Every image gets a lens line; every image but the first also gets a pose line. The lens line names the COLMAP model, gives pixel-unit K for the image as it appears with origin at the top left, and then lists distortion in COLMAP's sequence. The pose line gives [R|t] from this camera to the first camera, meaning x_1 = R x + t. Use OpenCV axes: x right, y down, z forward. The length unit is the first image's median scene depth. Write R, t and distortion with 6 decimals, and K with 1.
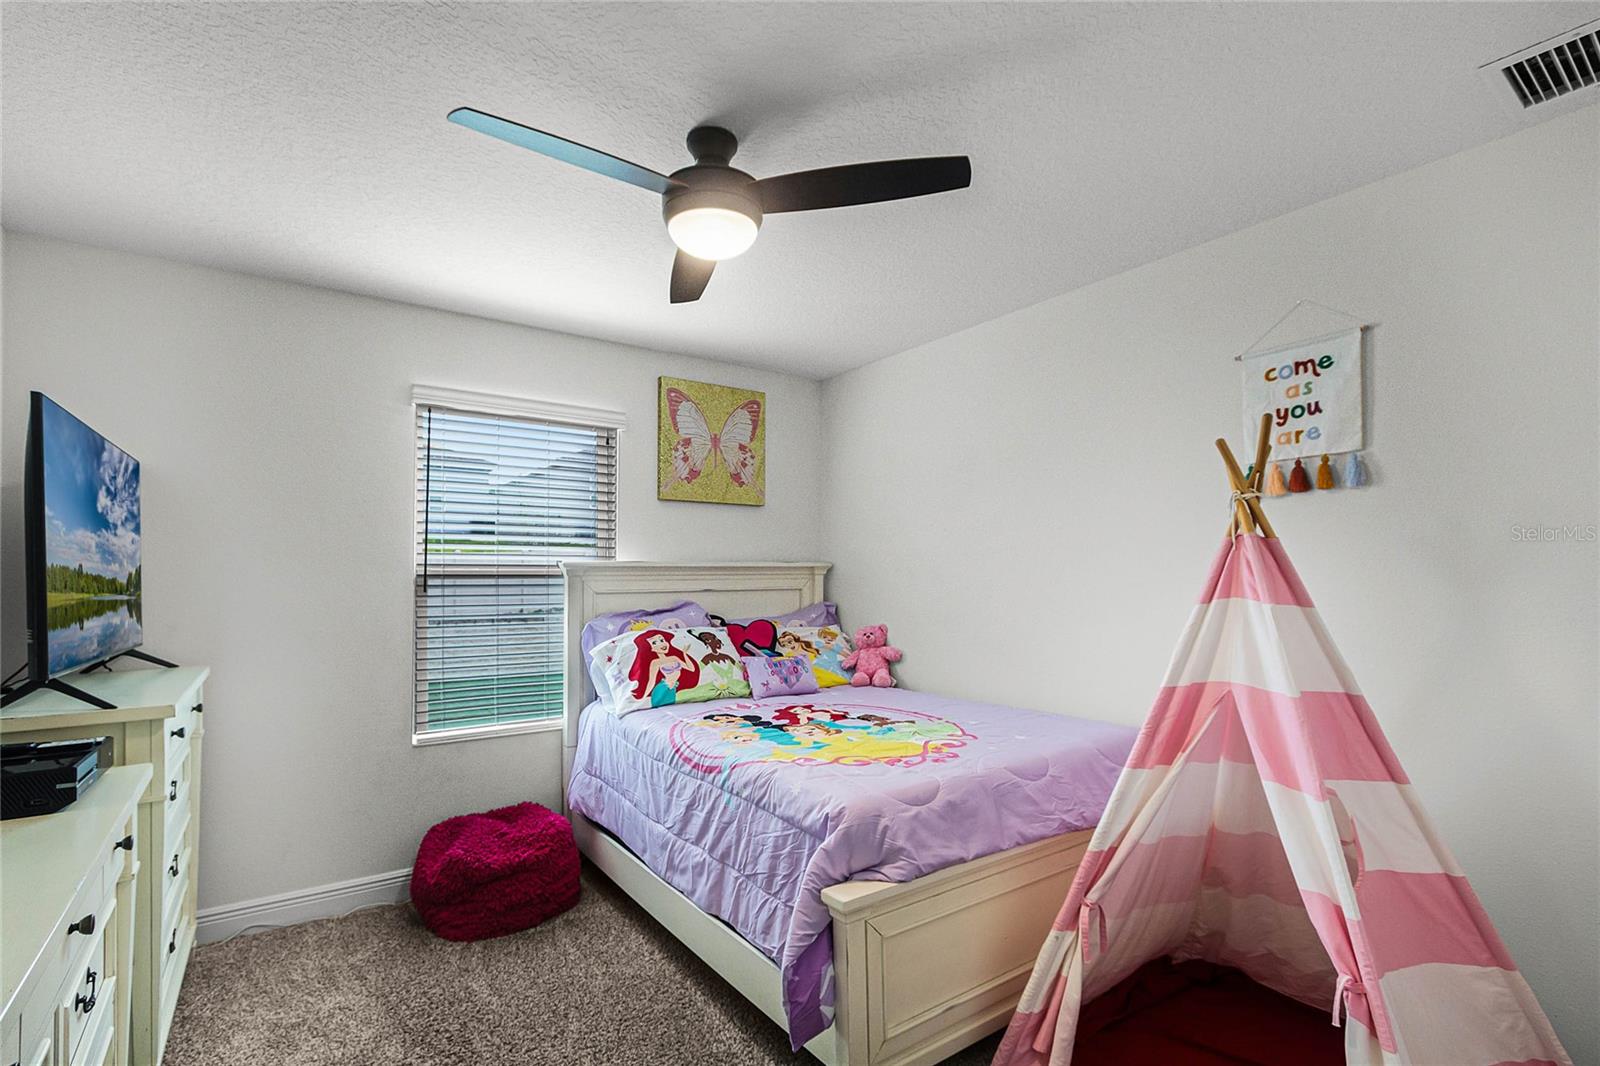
lens RADIAL K [[732.9, 0, 798.5], [0, 732.9, 589.3], [0, 0, 1]] dist [0.003538, 0.000236]
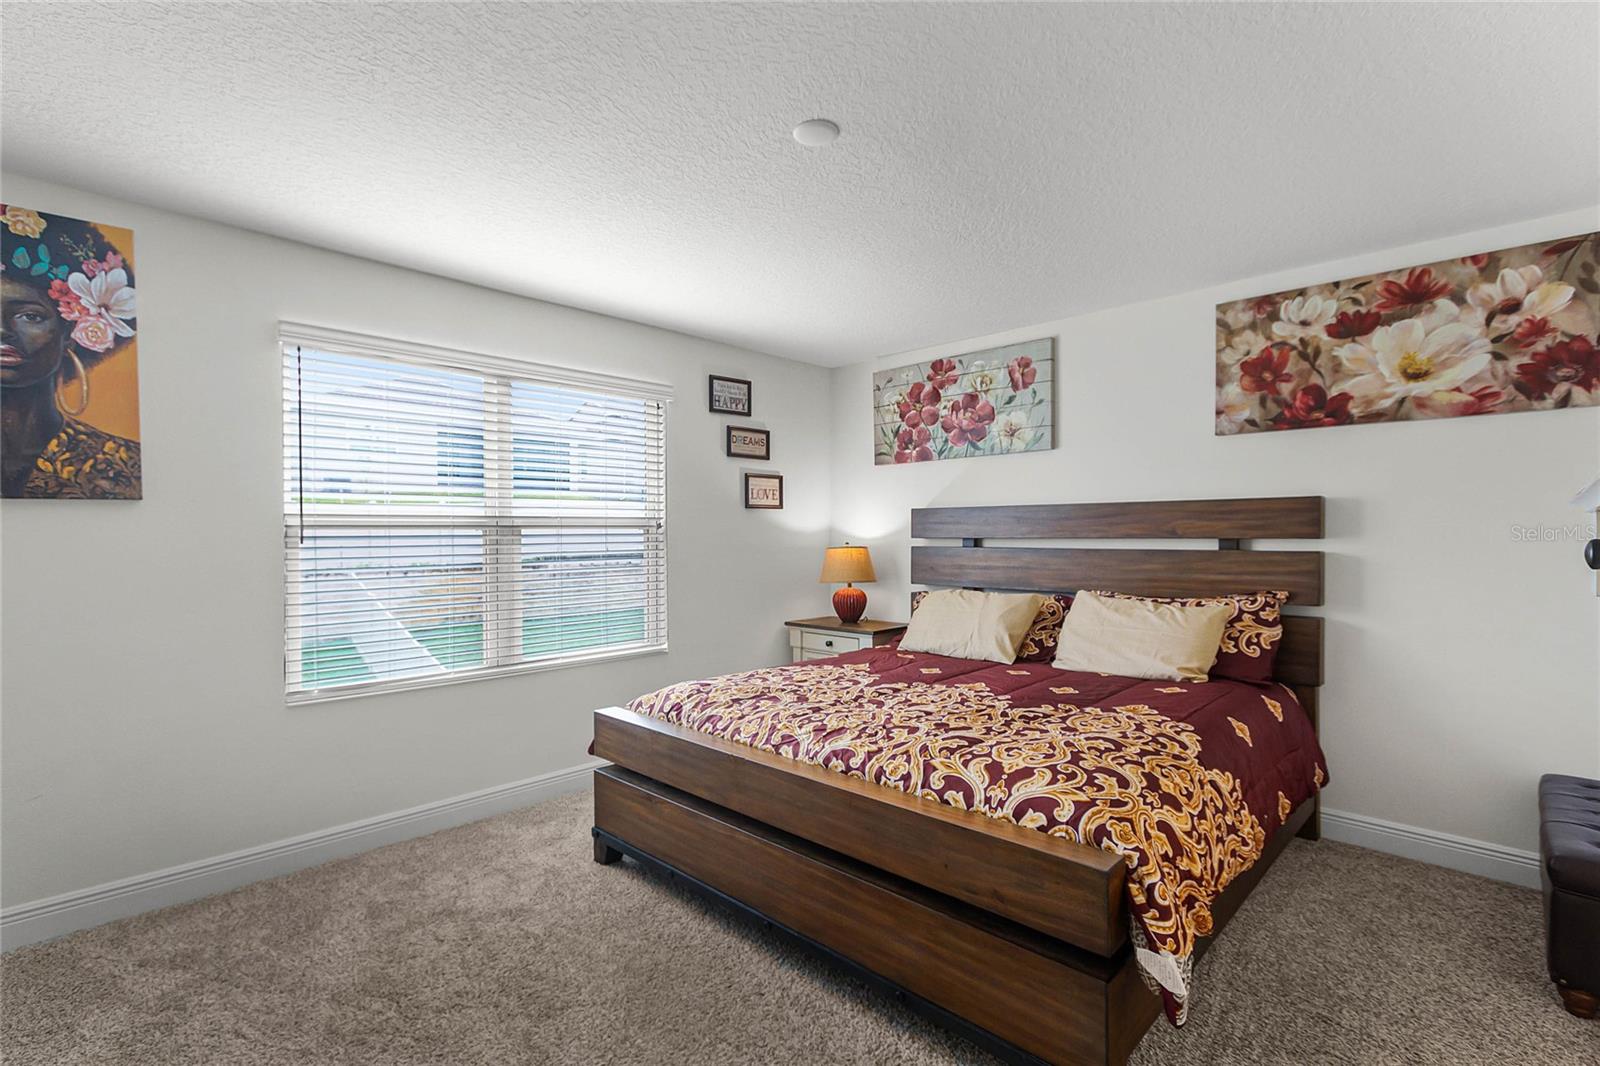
lens RADIAL K [[732.9, 0, 796.2], [0, 732.9, 537.1], [0, 0, 1]] dist [0.003538, 0.000236]
pose [[0.986157, -0.003081, 0.165784, -0.083837], [0.003671, 0.999988, -0.003249, 0.000927], [-0.165772, 0.003812, 0.986157, -0.059185]]
